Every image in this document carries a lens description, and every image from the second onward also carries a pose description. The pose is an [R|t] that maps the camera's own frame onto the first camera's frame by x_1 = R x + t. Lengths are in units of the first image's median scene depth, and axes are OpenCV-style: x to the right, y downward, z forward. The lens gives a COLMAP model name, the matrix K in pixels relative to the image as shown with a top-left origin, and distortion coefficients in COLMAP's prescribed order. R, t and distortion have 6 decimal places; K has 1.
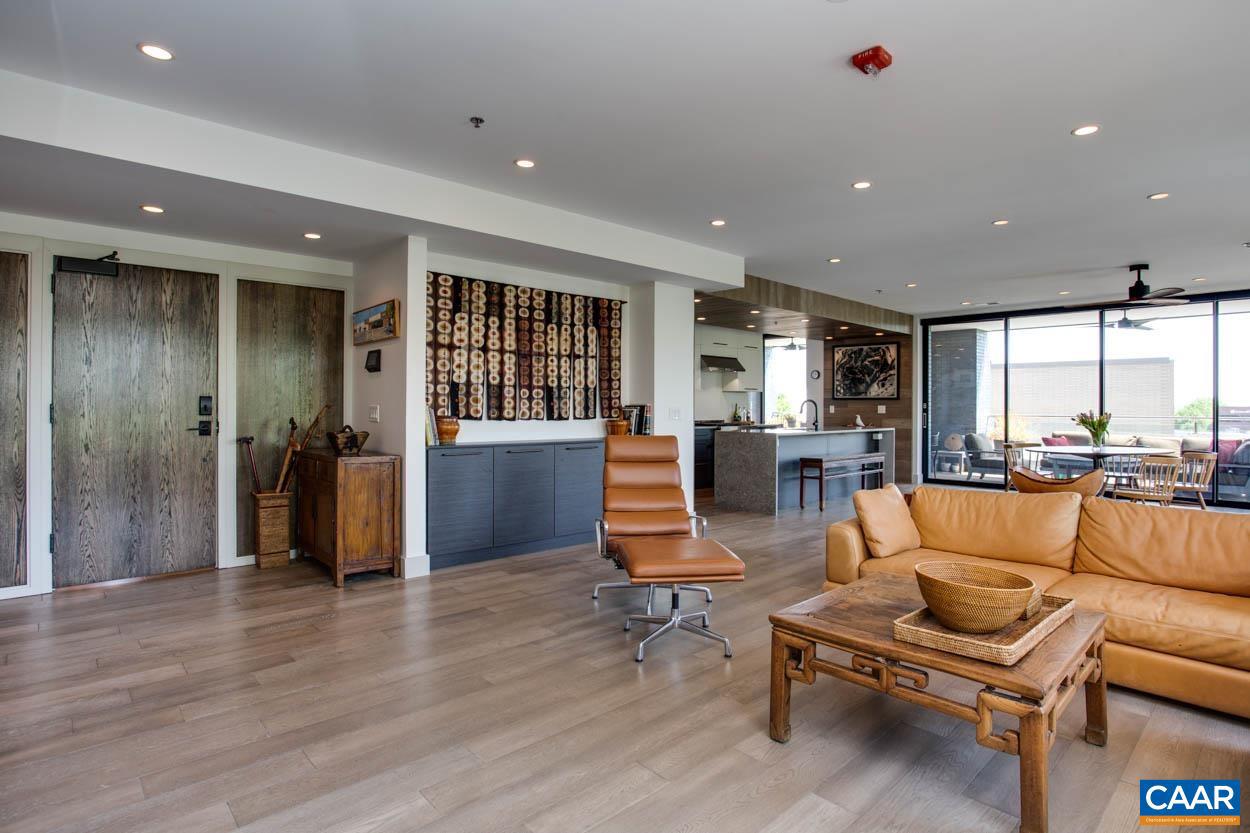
lens RADIAL K [[635.1, 0, 648.0], [0, 635.1, 397.1], [0, 0, 1]] dist [-0.023419, 0.000639]
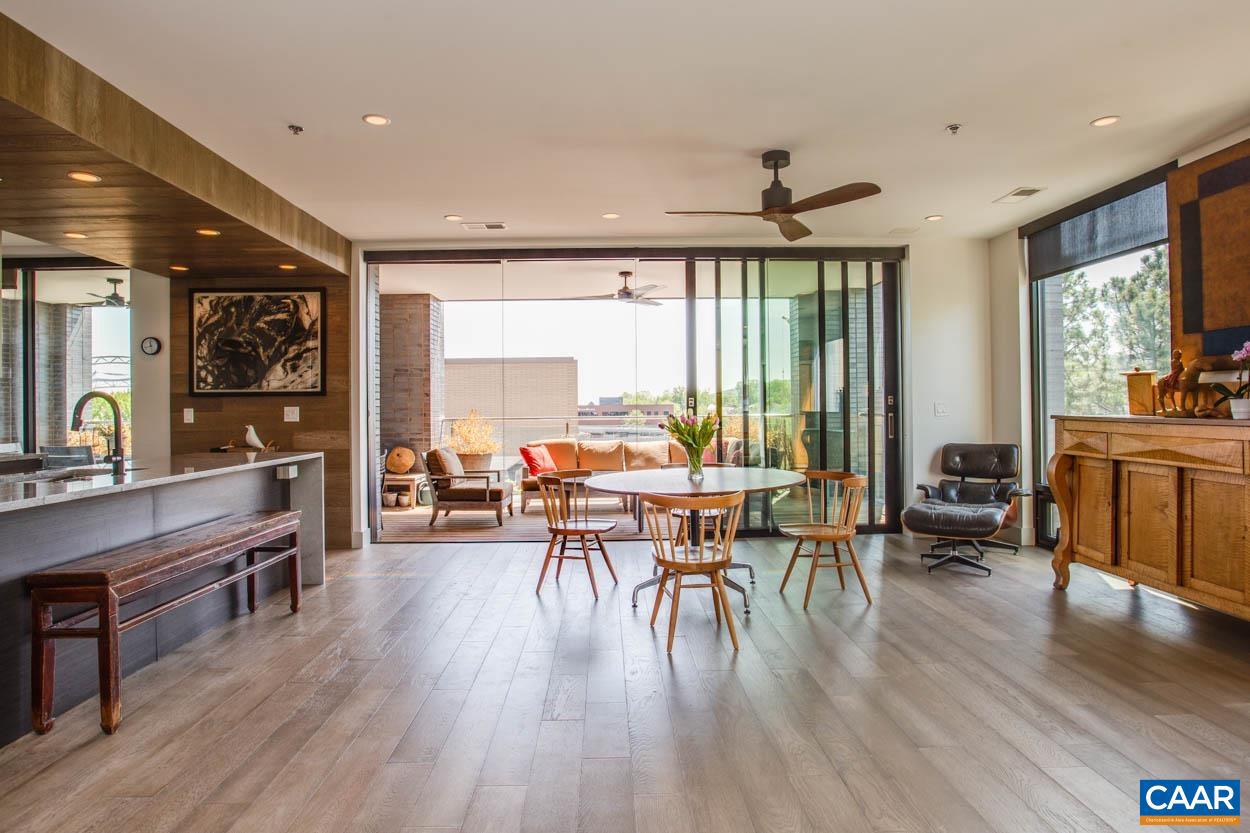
lens RADIAL K [[689.0, 0, 614.3], [0, 689.0, 403.7], [0, 0, 1]] dist [-0.028841, 0.003520]
pose [[0.688272, -0.009016, 0.725397, 0.141747], [0.003436, 0.999952, 0.009169, 0.006485], [-0.725445, -0.003818, 0.688270, 0.416668]]
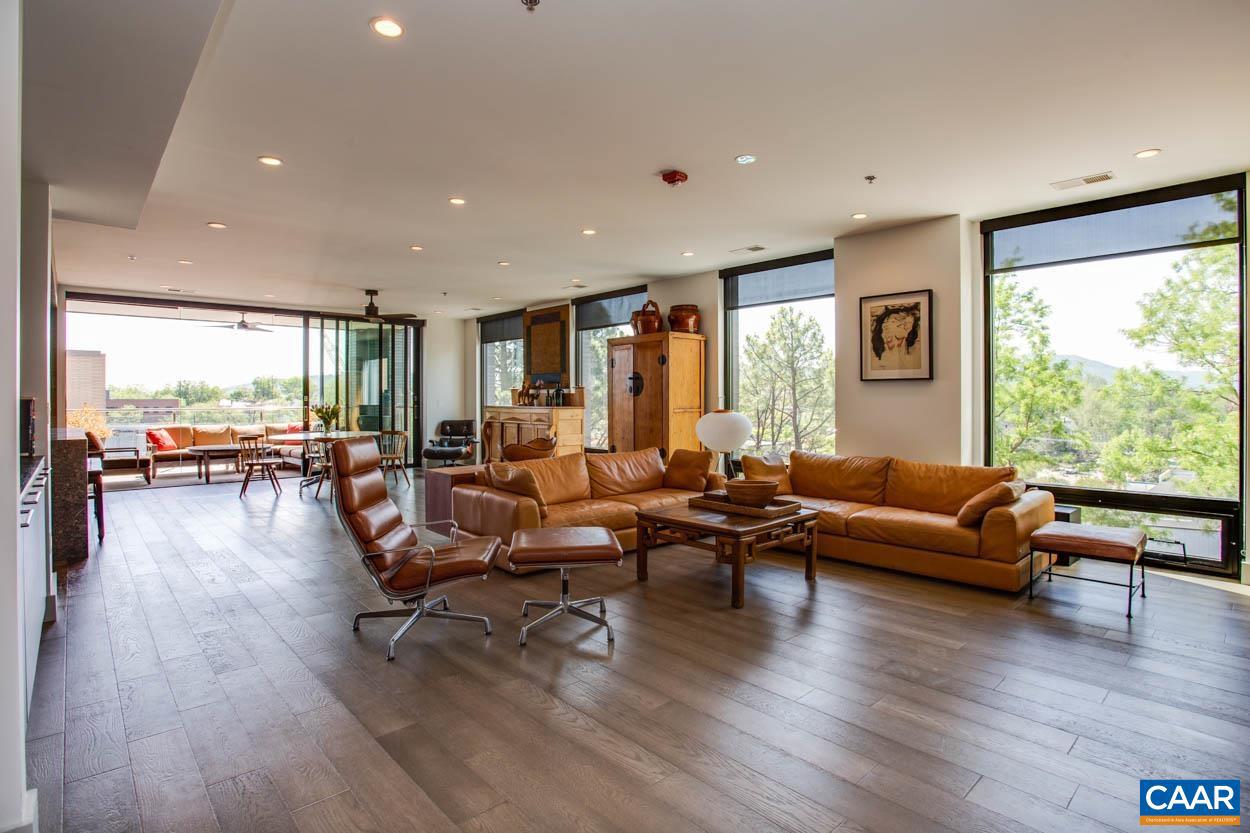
lens RADIAL K [[614.4, 0, 621.8], [0, 614.4, 398.4], [0, 0, 1]] dist [-0.021908, -0.000047]
pose [[0.039315, -0.002800, 0.999223, -0.289358], [-0.011063, 0.999934, 0.003237, 0.002405], [-0.999166, -0.011182, 0.039282, 0.262199]]
